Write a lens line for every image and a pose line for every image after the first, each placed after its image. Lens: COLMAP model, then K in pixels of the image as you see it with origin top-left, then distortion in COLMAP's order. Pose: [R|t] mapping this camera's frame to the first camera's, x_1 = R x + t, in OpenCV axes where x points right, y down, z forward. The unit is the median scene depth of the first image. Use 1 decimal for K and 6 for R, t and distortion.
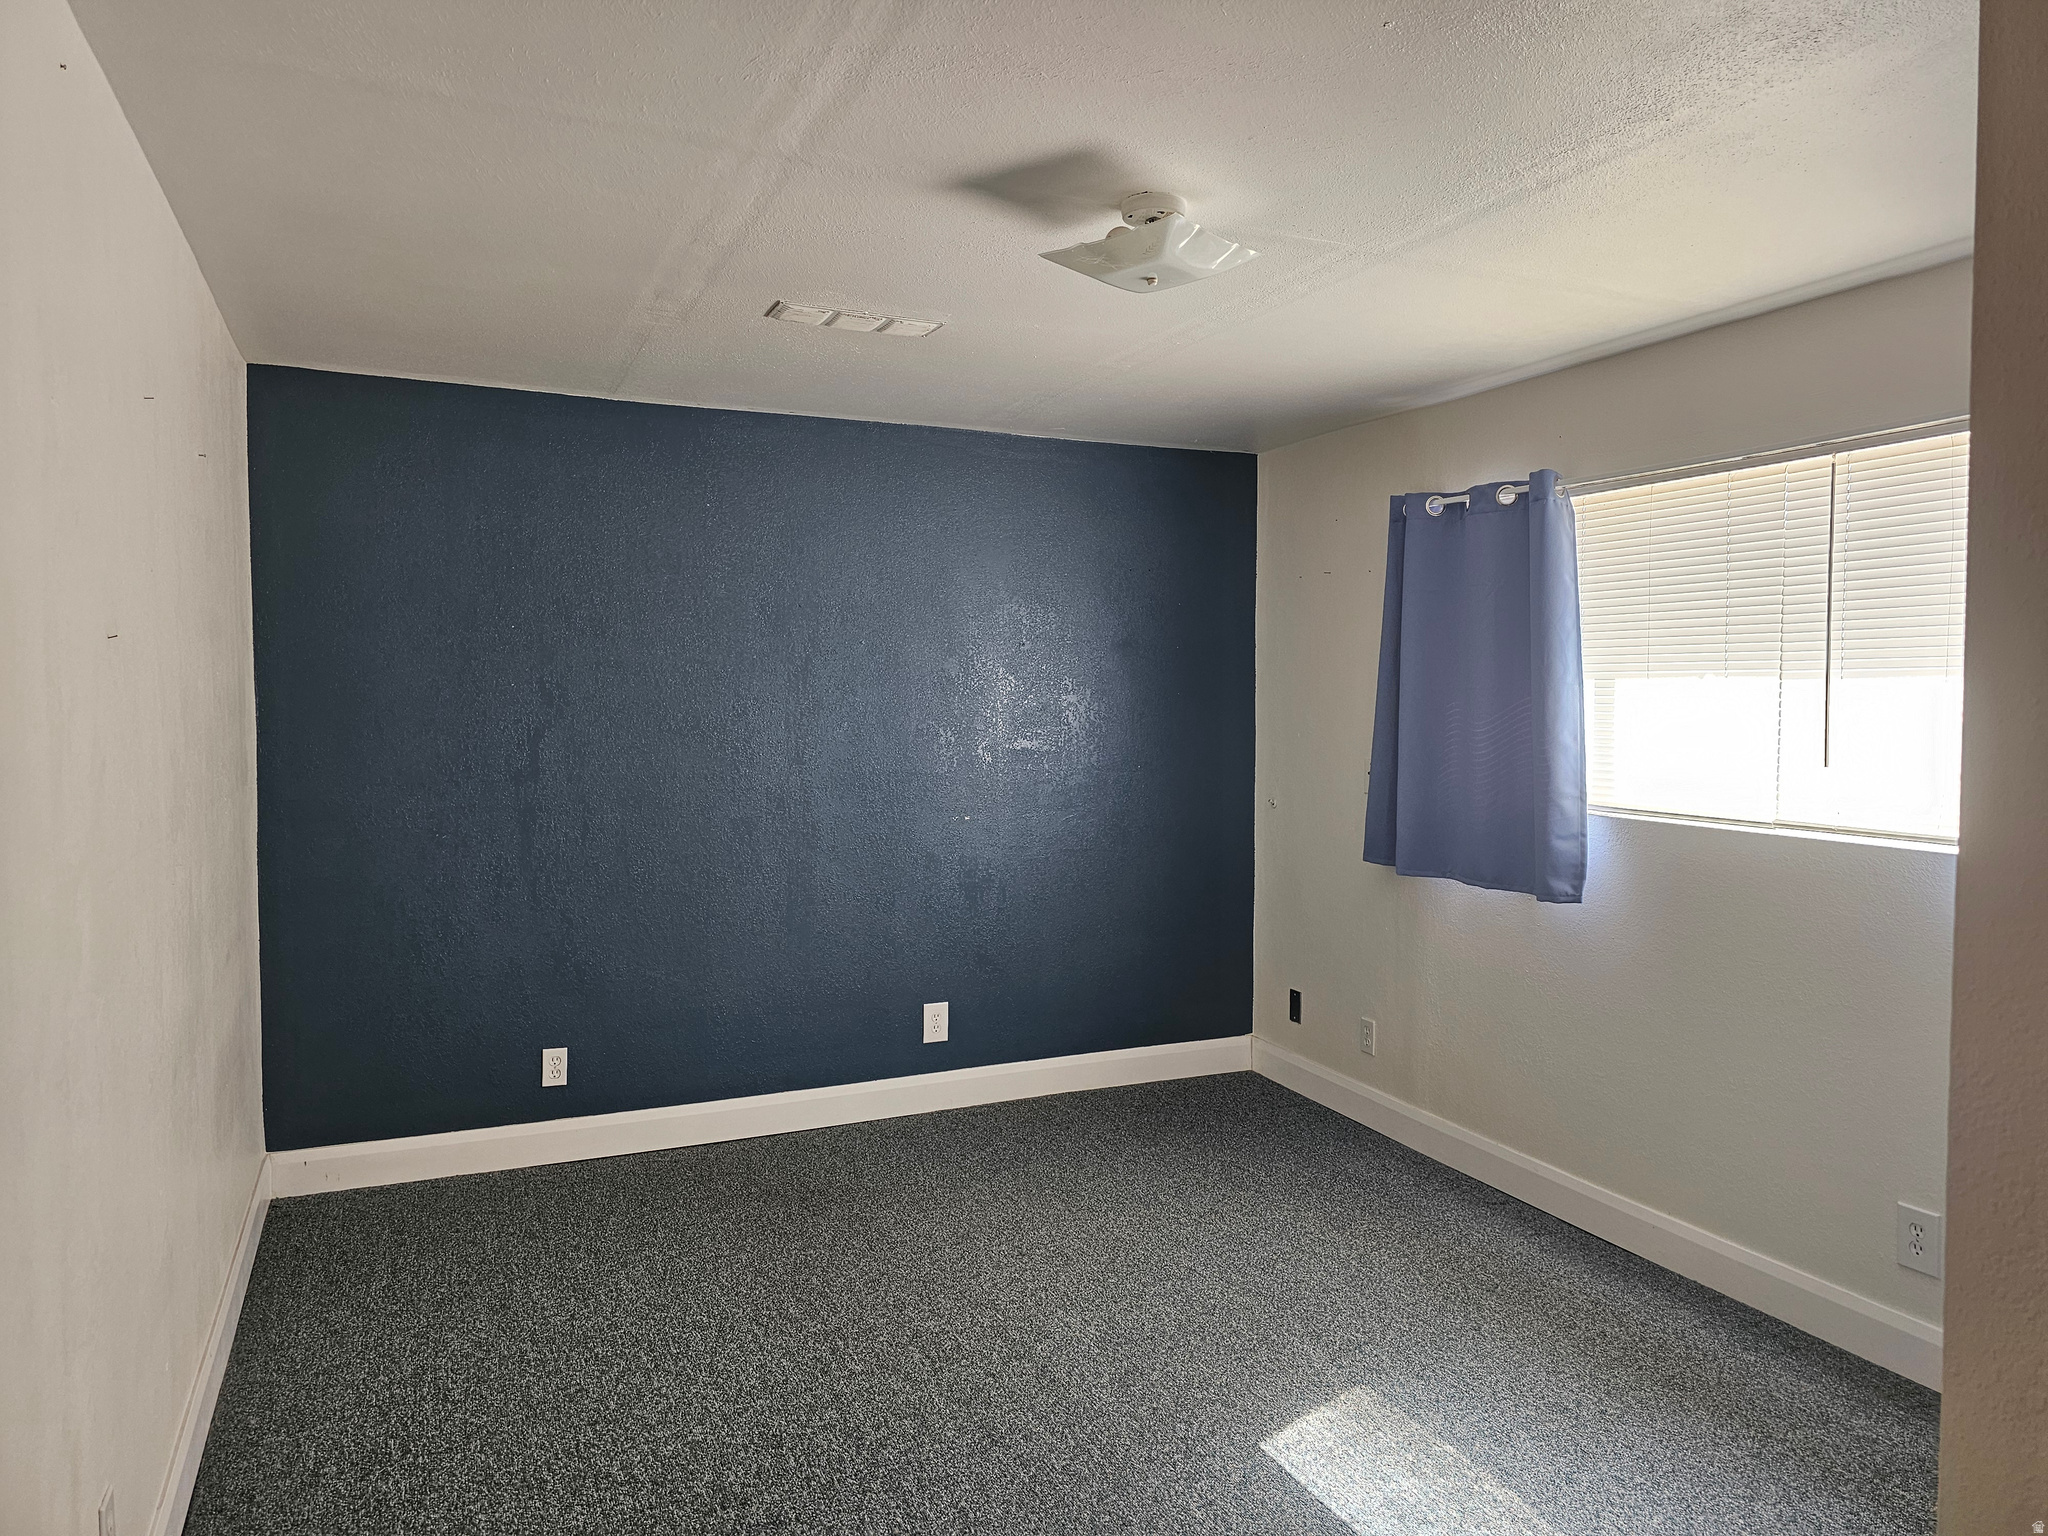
lens RADIAL K [[1375.6, 0, 1024.0], [0, 1375.6, 768.0], [0, 0, 1]] dist [0.063397, -0.055945]
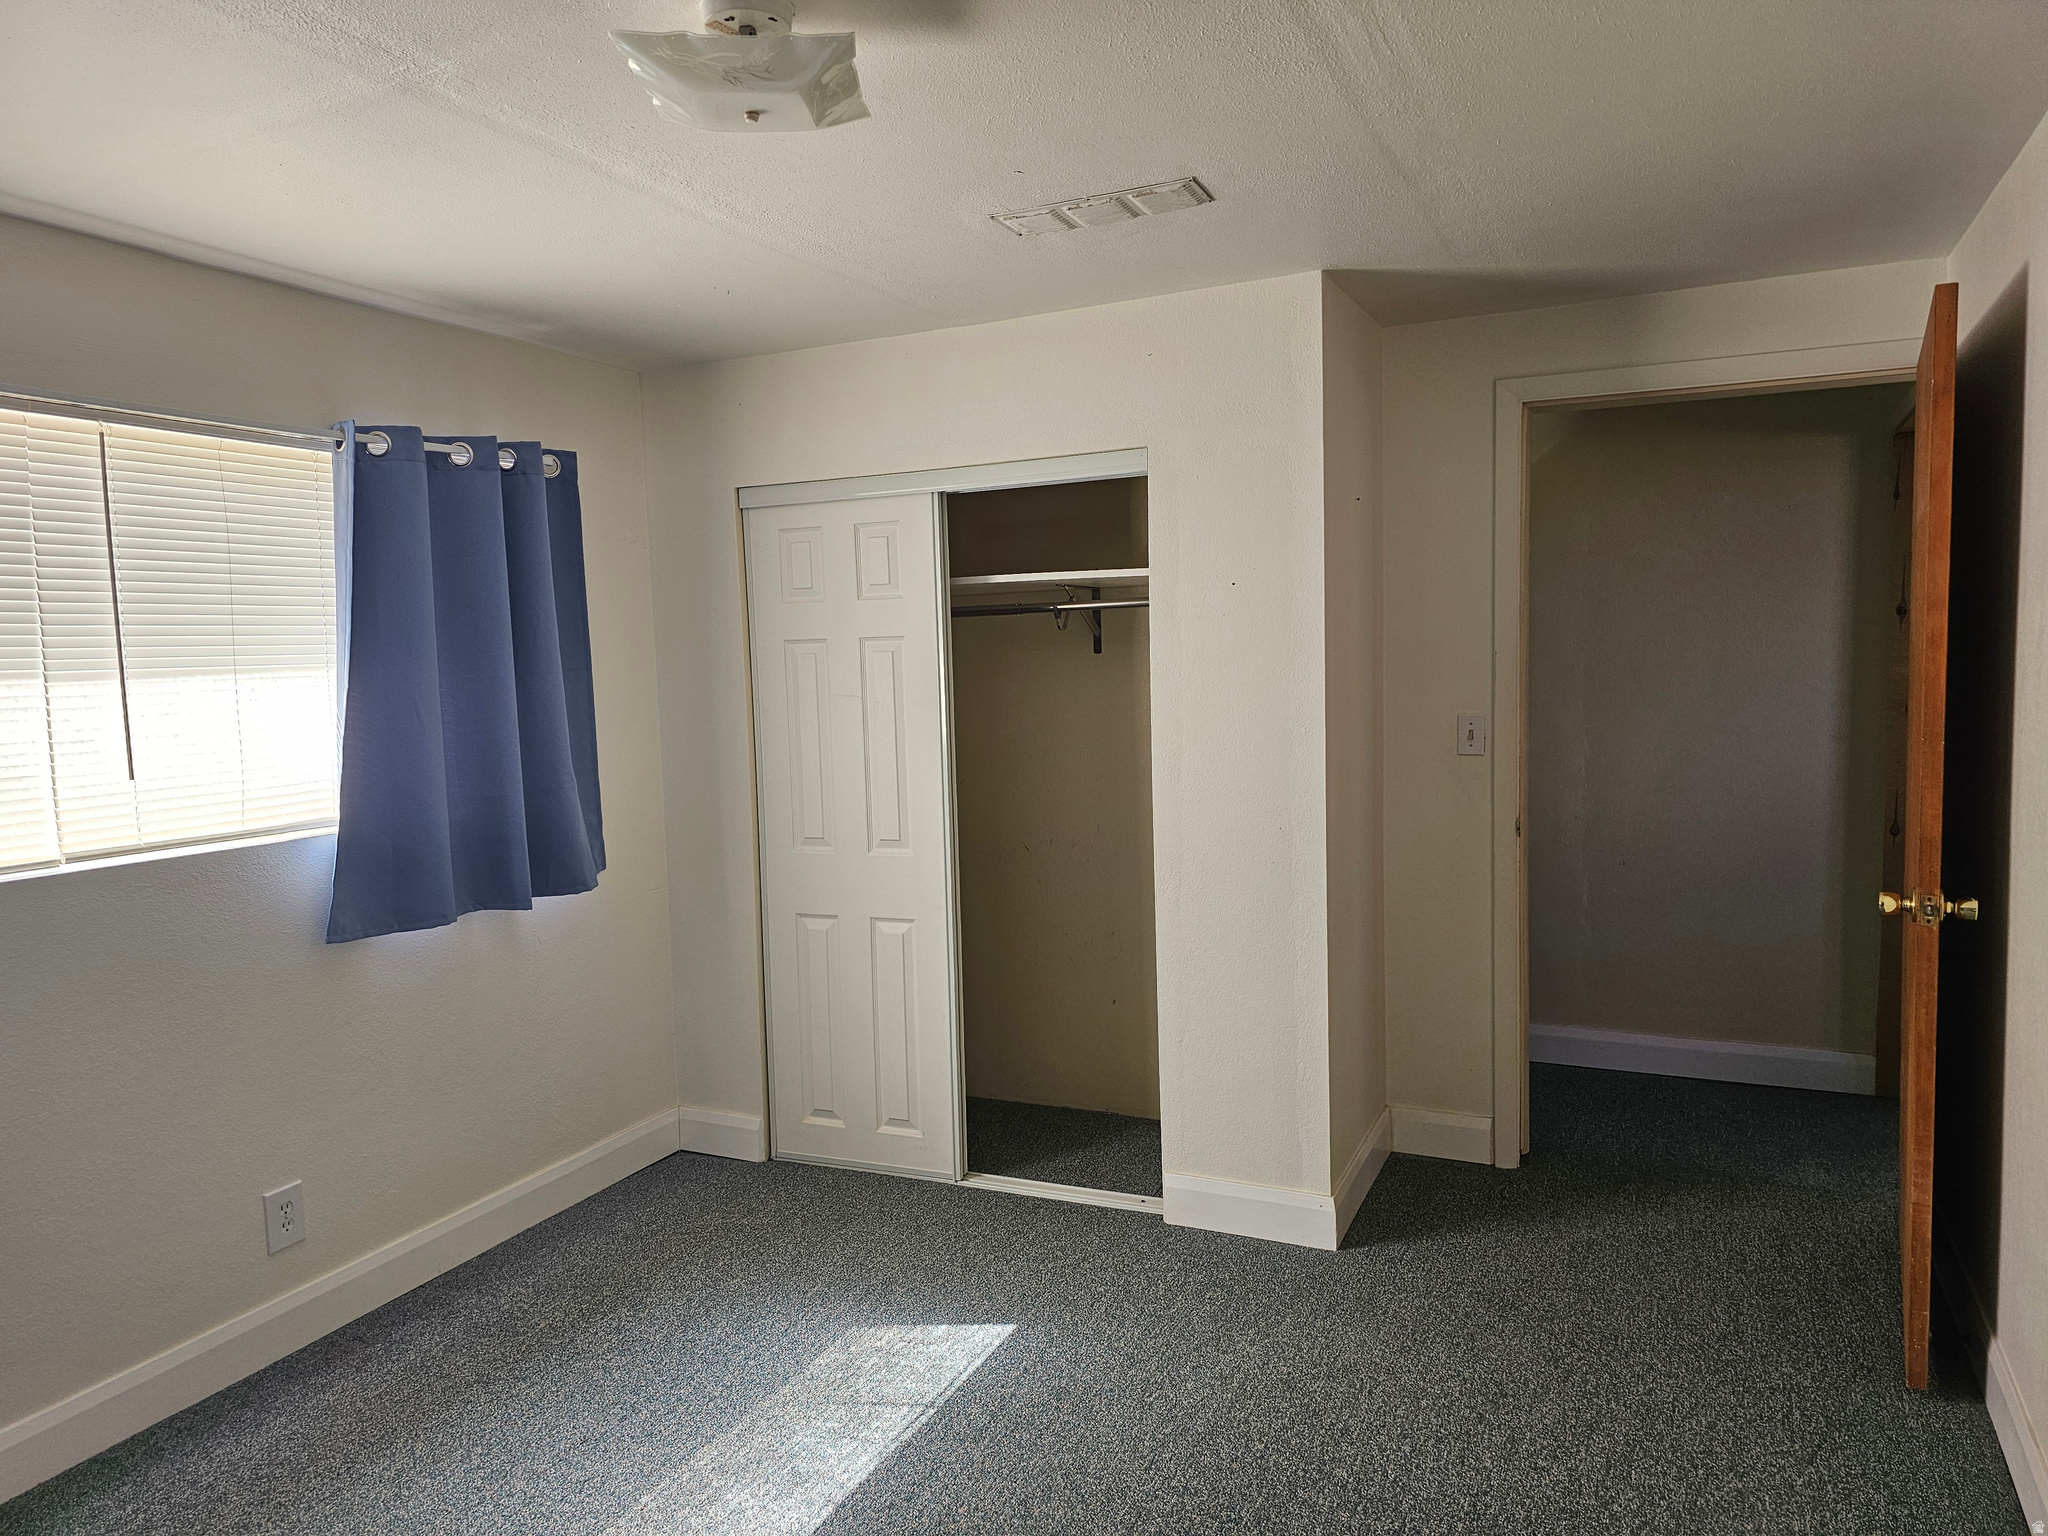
lens RADIAL K [[1375.6, 0, 1024.0], [0, 1375.6, 768.0], [0, 0, 1]] dist [0.063397, -0.055945]
pose [[-0.644616, -0.041605, 0.763374, -0.508414], [0.076285, 0.990034, 0.118376, -0.076760], [-0.760691, 0.134541, -0.635018, 1.248605]]
